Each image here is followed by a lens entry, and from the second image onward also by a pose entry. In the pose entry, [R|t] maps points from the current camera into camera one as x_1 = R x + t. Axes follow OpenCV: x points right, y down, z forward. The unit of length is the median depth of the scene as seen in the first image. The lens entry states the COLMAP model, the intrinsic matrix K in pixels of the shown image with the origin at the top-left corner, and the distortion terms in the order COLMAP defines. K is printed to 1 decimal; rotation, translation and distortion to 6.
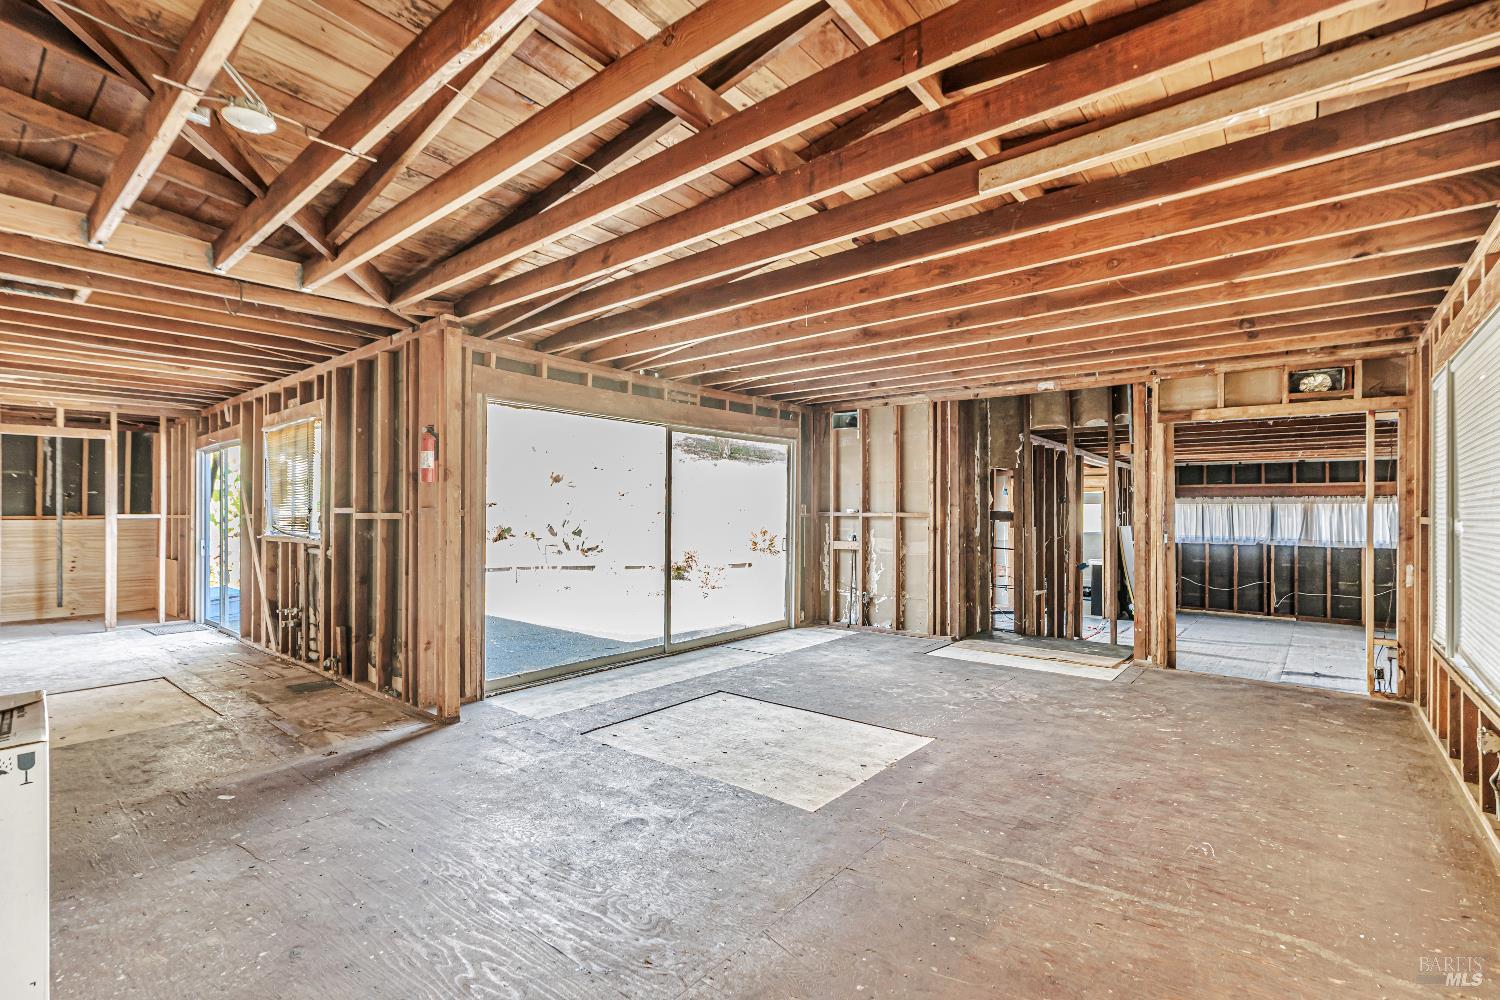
lens RADIAL K [[687.3, 0, 750.0], [0, 687.3, 500.0], [0, 0, 1]] dist [0.001249, 0.000238]
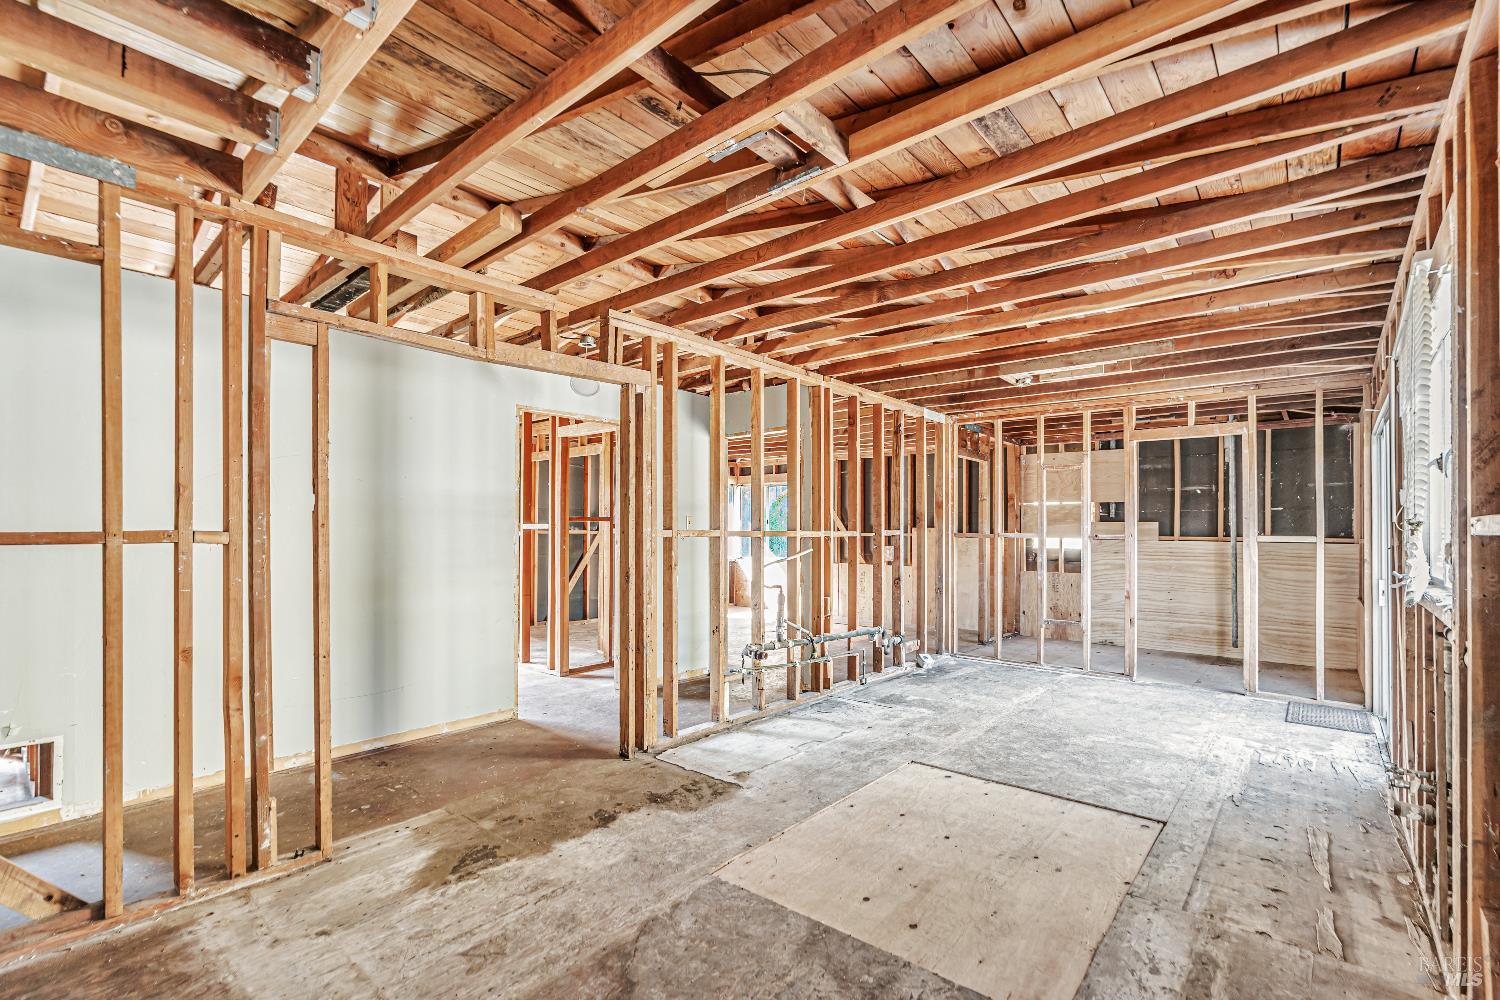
lens RADIAL K [[677.6, 0, 756.4], [0, 677.6, 528.5], [0, 0, 1]] dist [0.000565, 0.000124]
pose [[0.003828, 0.003890, -0.999985, -0.213180], [0.001956, 0.999990, 0.003898, 0.009085], [0.999991, -0.001971, 0.003820, 0.479698]]
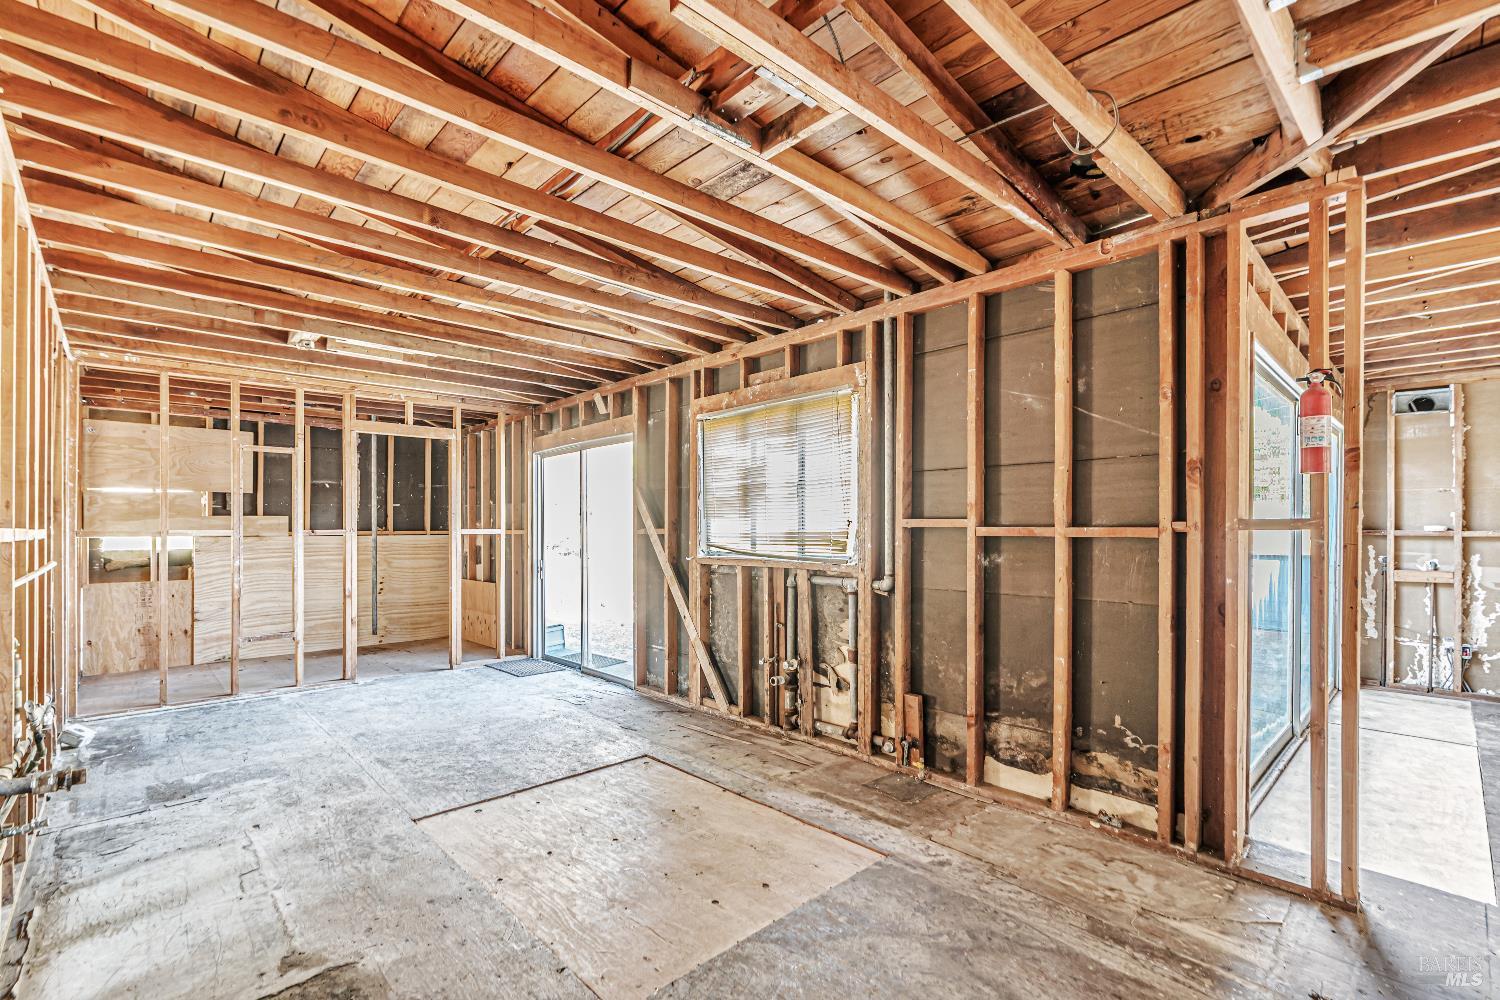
lens RADIAL K [[677.6, 0, 756.4], [0, 677.6, 528.5], [0, 0, 1]] dist [0.000565, 0.000124]
pose [[0.993112, 0.003383, -0.117122, -0.474264], [-0.001791, 0.999905, 0.013701, 0.007866], [0.117157, -0.013397, 0.993023, 0.227215]]
